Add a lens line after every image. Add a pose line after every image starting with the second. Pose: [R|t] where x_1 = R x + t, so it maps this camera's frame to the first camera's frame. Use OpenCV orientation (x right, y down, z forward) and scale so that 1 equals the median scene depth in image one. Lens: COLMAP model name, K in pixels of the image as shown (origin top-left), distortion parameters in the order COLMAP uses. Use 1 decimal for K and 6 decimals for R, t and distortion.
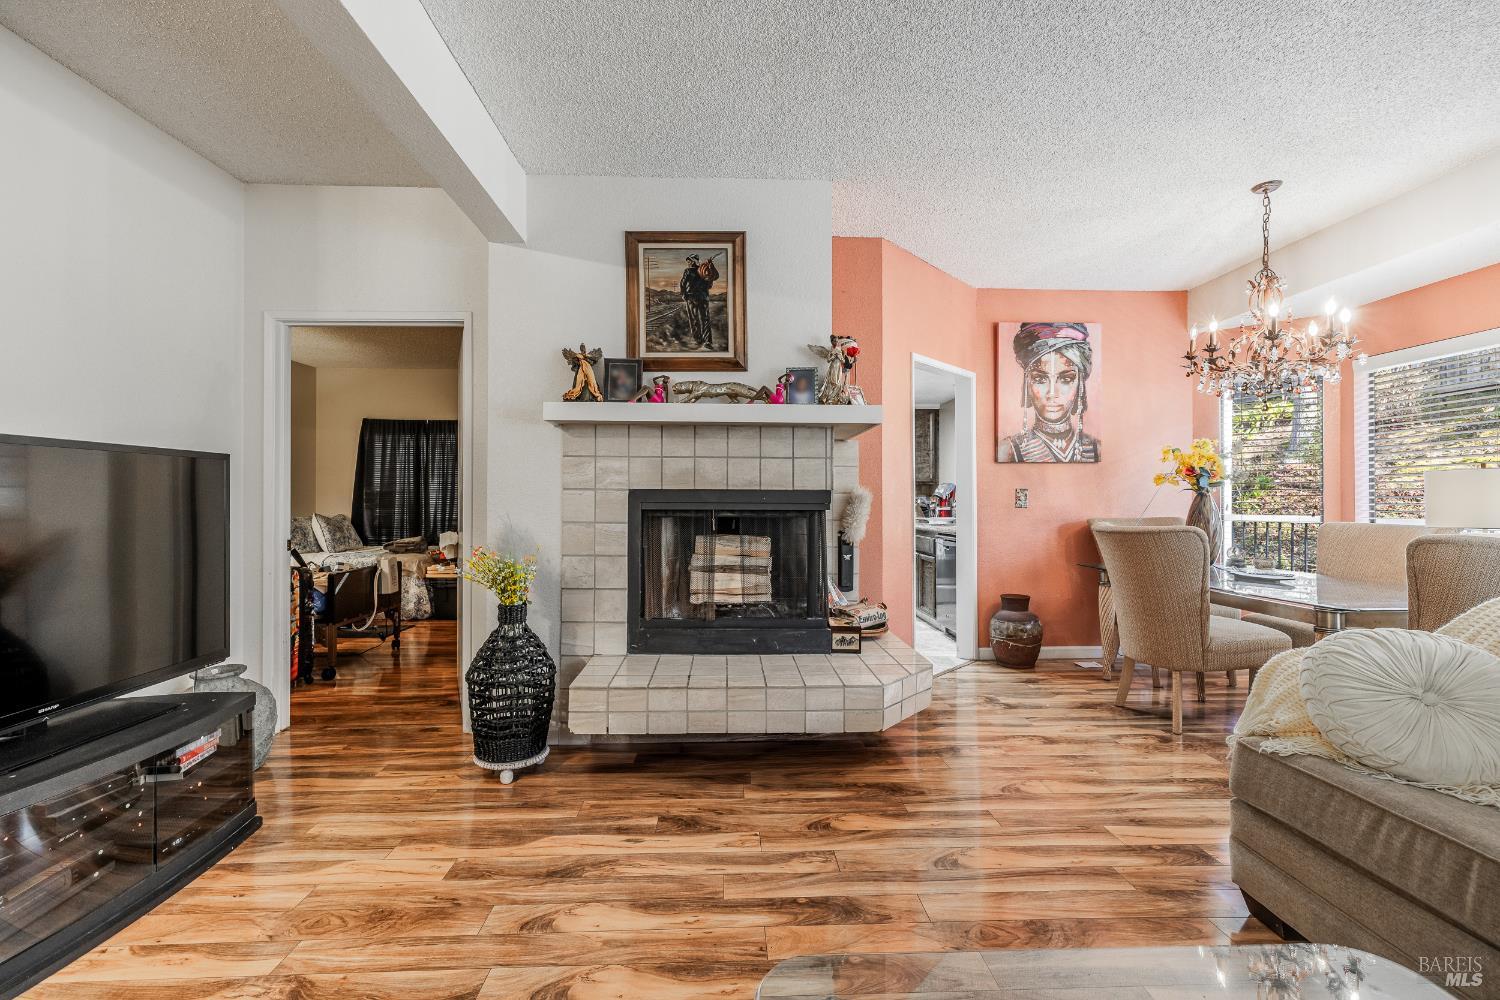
lens RADIAL K [[632.7, 0, 743.3], [0, 632.7, 498.8], [0, 0, 1]] dist [-0.001964, 0.000053]
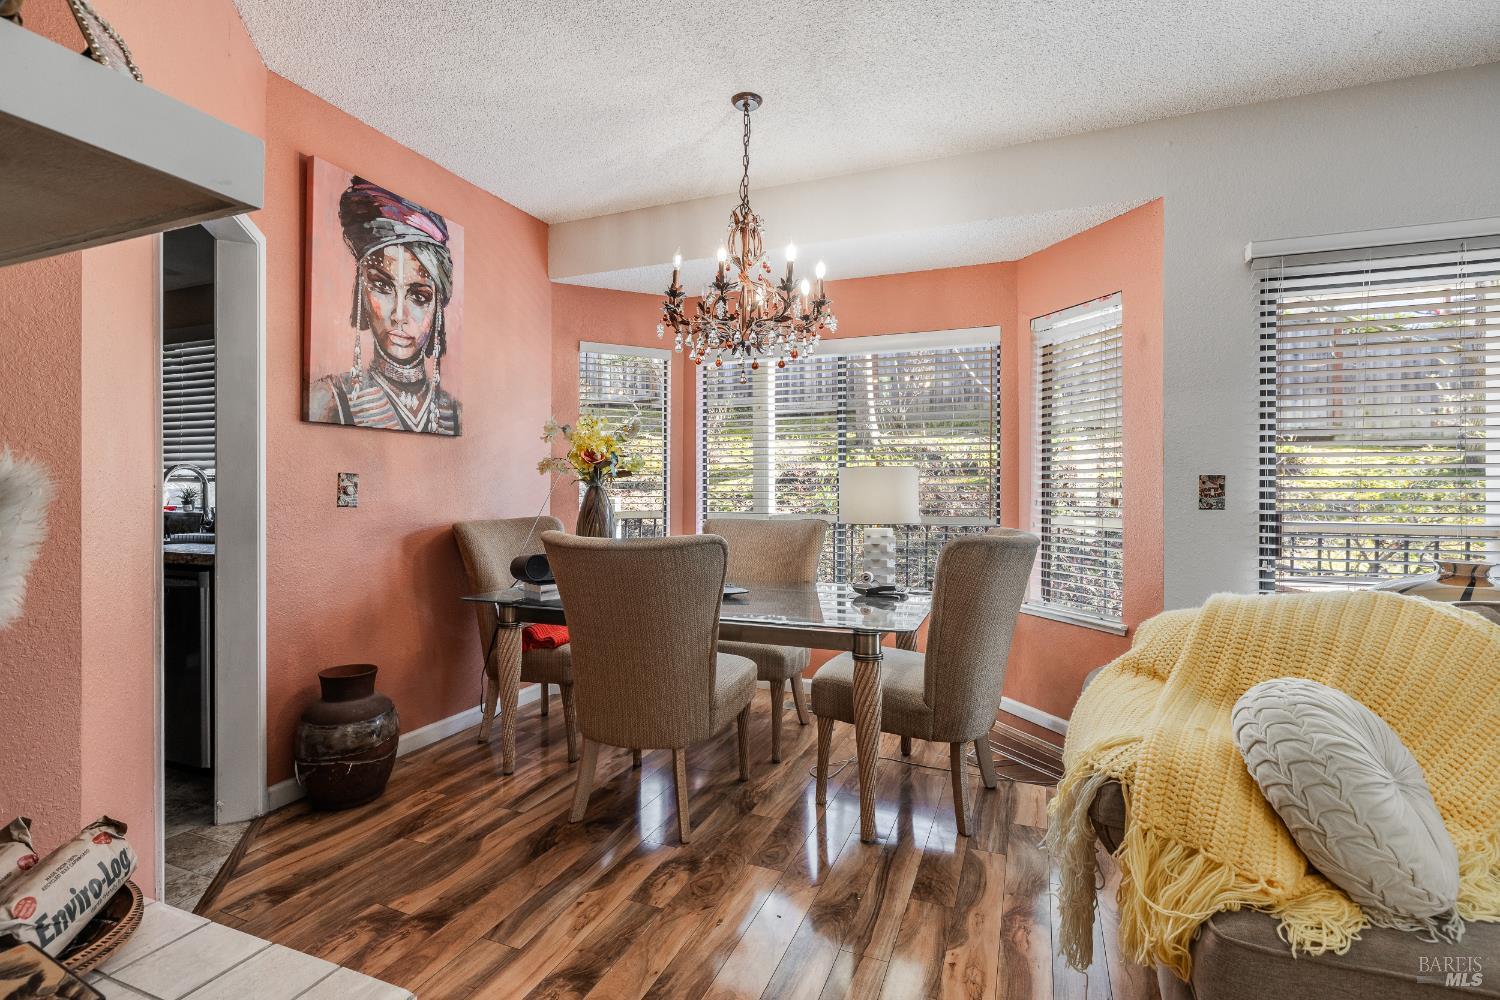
lens RADIAL K [[698.3, 0, 760.7], [0, 698.3, 494.2], [0, 0, 1]] dist [-0.002117, 0.000672]
pose [[0.398848, 0.002292, 0.917014, 0.032520], [-0.009419, 0.999954, 0.001597, -0.002950], [-0.916969, -0.009275, 0.398851, 0.644608]]
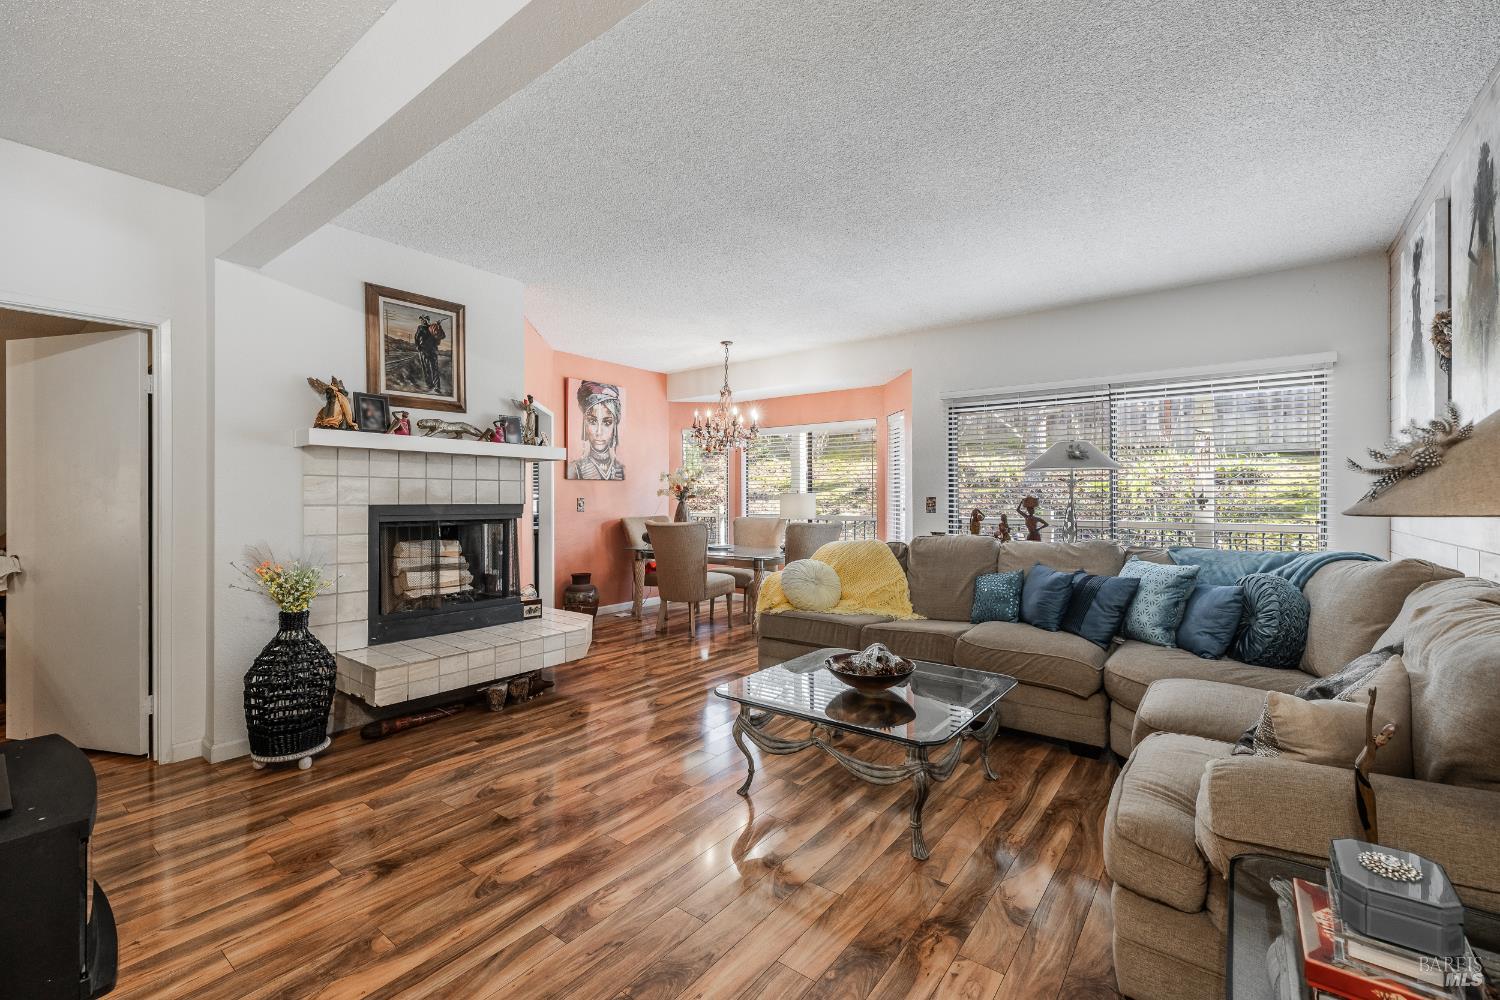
lens RADIAL K [[632.7, 0, 742.0], [0, 632.7, 498.6], [0, 0, 1]] dist [-0.001964, 0.000053]
pose [[0.641507, -0.001665, 0.767115, -0.625364], [-0.002861, 0.999985, 0.004564, -0.033899], [-0.767111, -0.005123, 0.641493, -0.269721]]
